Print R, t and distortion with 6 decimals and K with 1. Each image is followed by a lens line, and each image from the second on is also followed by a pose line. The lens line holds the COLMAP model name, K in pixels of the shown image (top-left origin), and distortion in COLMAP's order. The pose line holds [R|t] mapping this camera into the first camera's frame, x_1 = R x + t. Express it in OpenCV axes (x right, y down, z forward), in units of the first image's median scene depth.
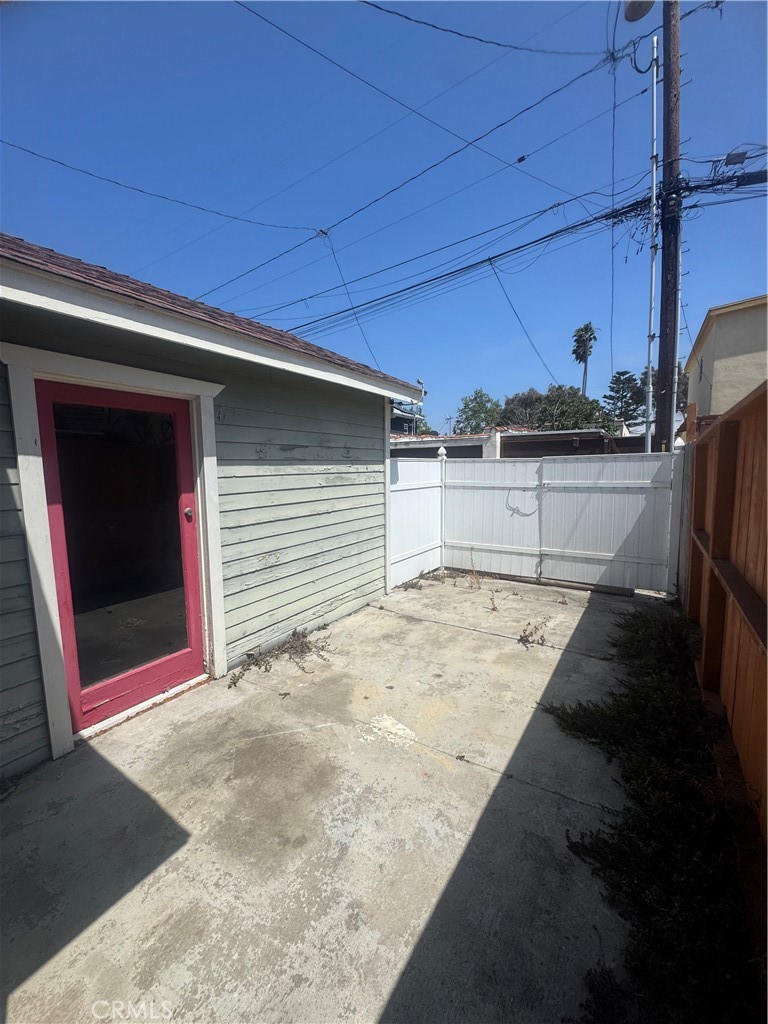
lens RADIAL K [[408.4, 0, 384.0], [0, 408.4, 510.4], [0, 0, 1]] dist [0.000070, 0.000387]
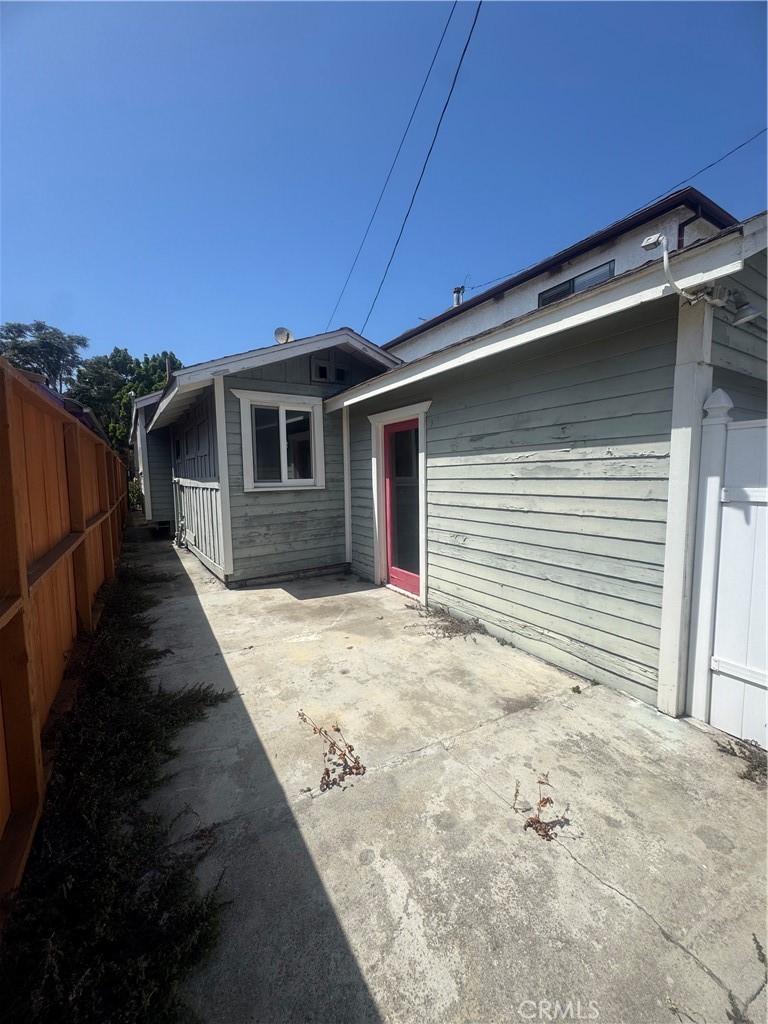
lens RADIAL K [[408.4, 0, 385.2], [0, 408.4, 510.8], [0, 0, 1]] dist [0.000070, 0.000387]
pose [[-0.438188, 0.091192, -0.894246, 0.789090], [-0.079154, 0.987061, 0.139443, -0.097280], [0.895392, 0.131885, -0.425300, 1.242054]]
